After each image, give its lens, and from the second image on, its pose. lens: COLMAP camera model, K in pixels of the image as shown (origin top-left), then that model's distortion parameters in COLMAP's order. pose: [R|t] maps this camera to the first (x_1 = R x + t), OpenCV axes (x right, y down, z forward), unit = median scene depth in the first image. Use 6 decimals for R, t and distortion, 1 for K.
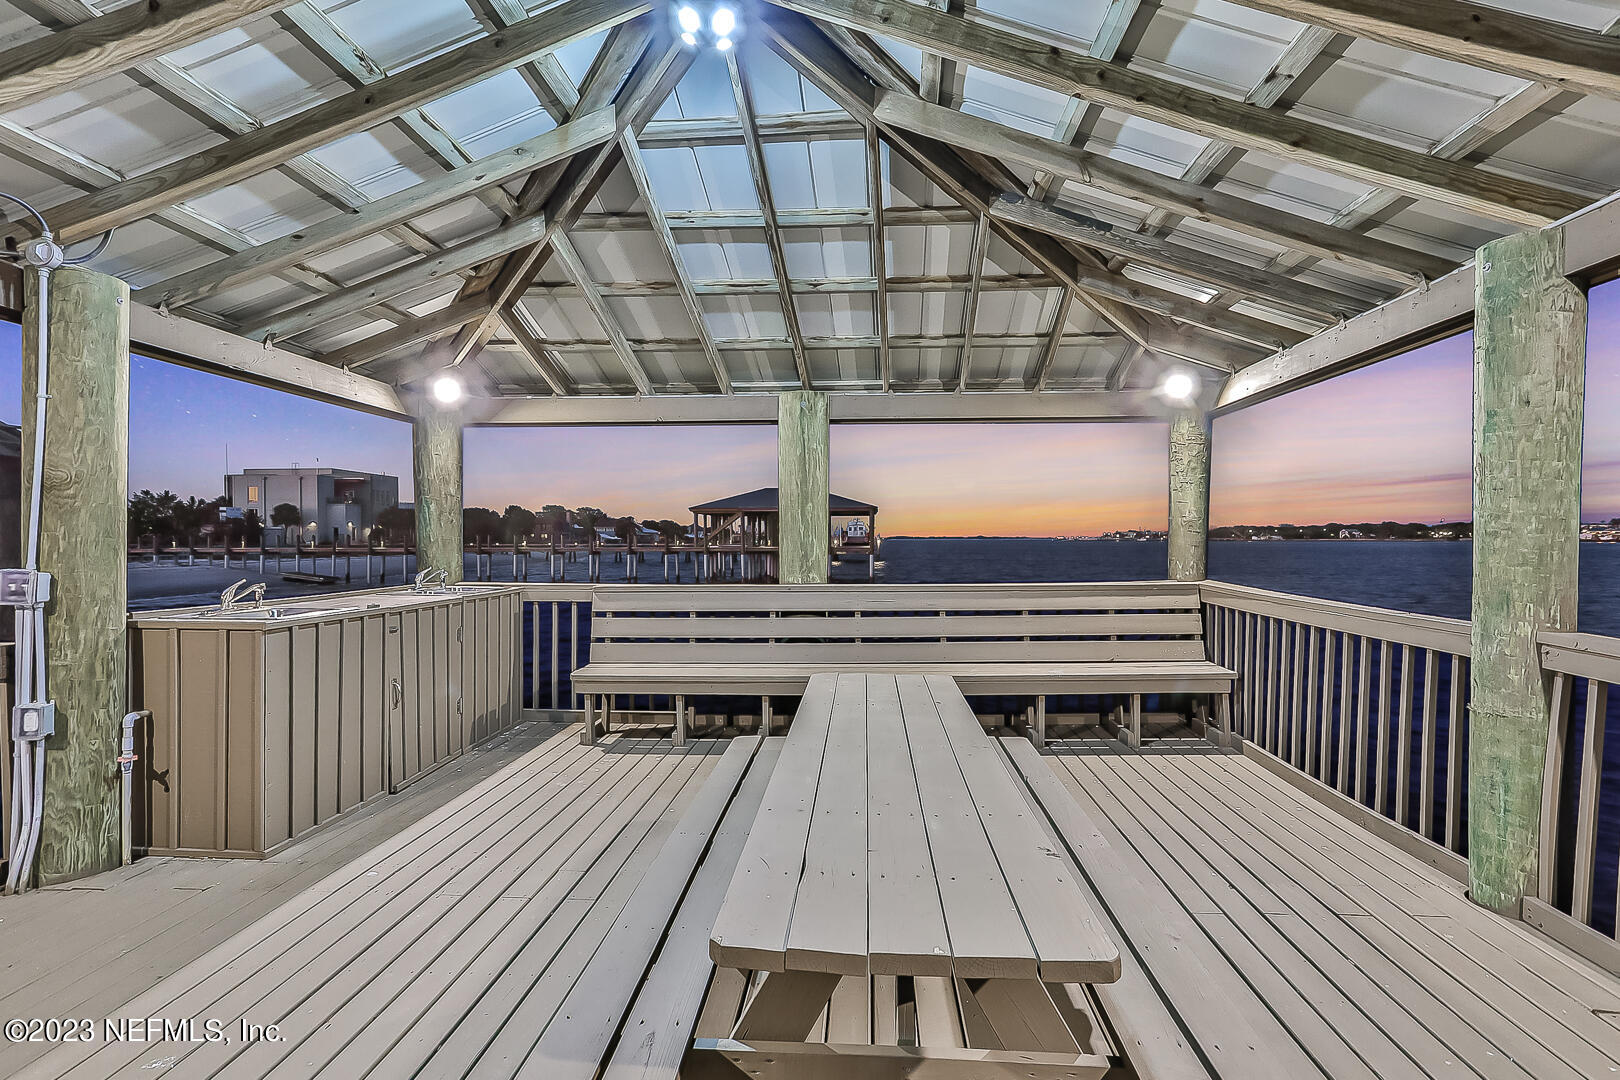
lens RADIAL K [[828.2, 0, 824.4], [0, 828.2, 545.0], [0, 0, 1]] dist [-0.025761, 0.033428]
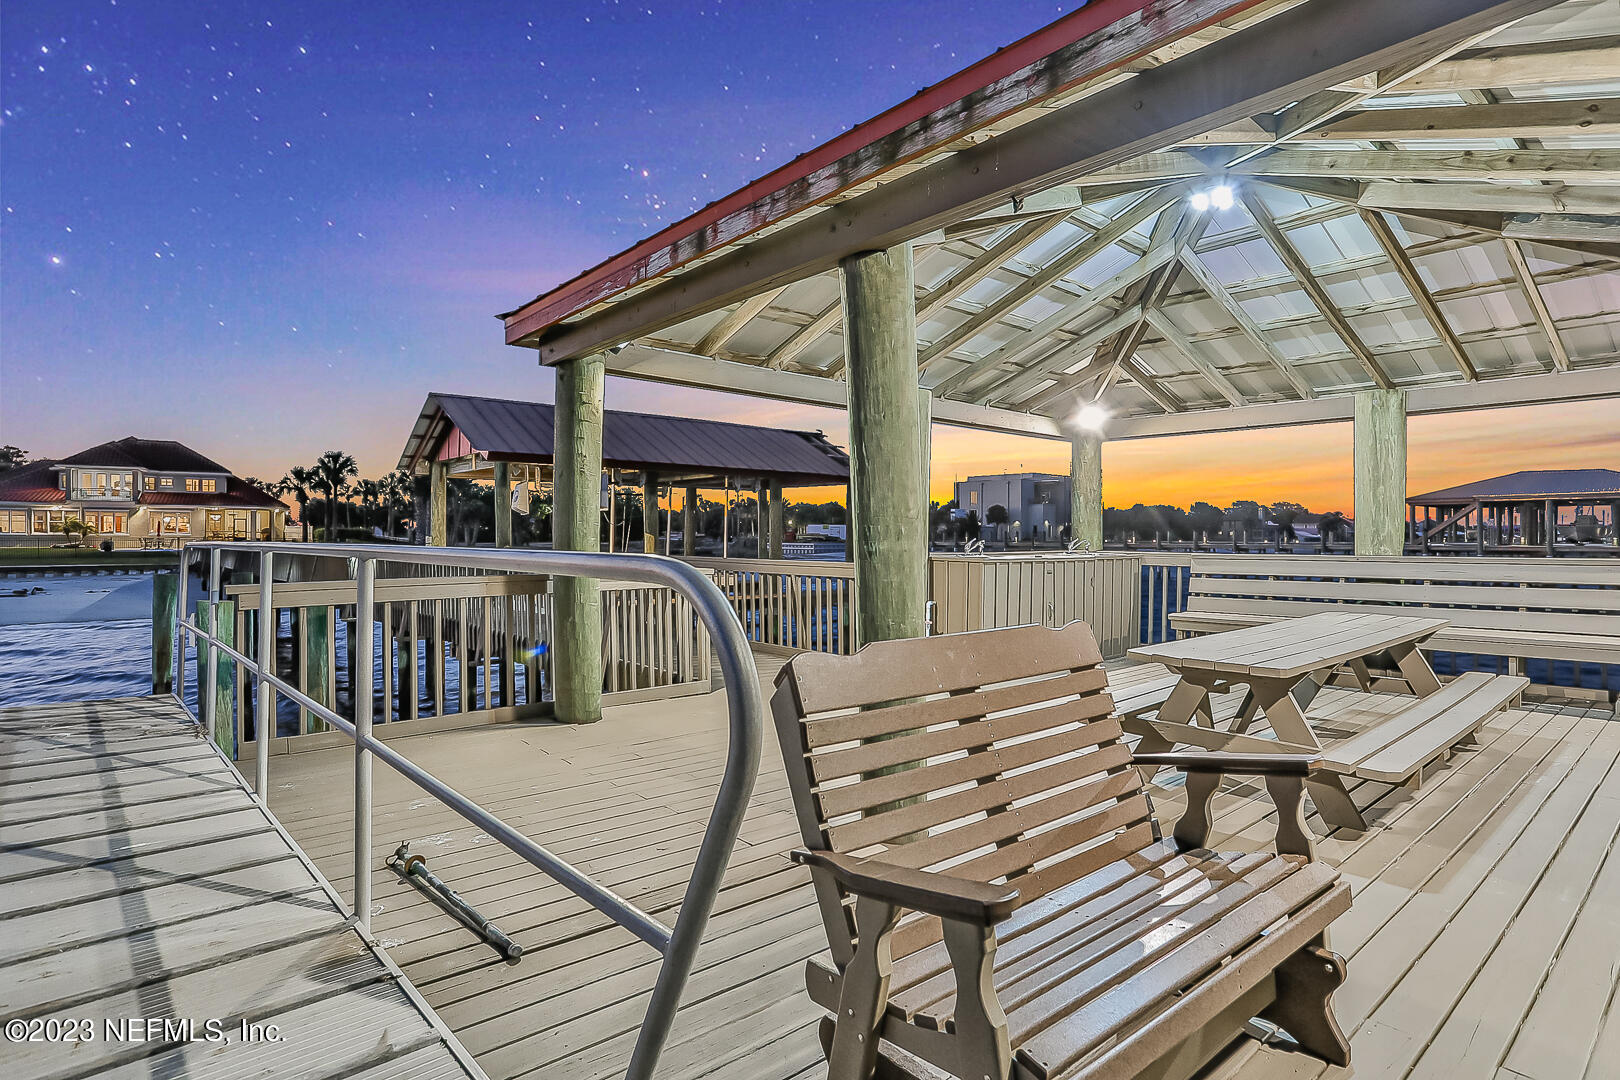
lens RADIAL K [[843.0, 0, 810.0], [0, 843.0, 540.0], [0, 0, 1]] dist [-0.014003, -0.000006]
pose [[0.698652, 0.007720, -0.715420, 0.275148], [-0.010622, 0.999943, 0.000417, 0.034681], [0.715383, 0.007308, 0.698694, -0.413240]]
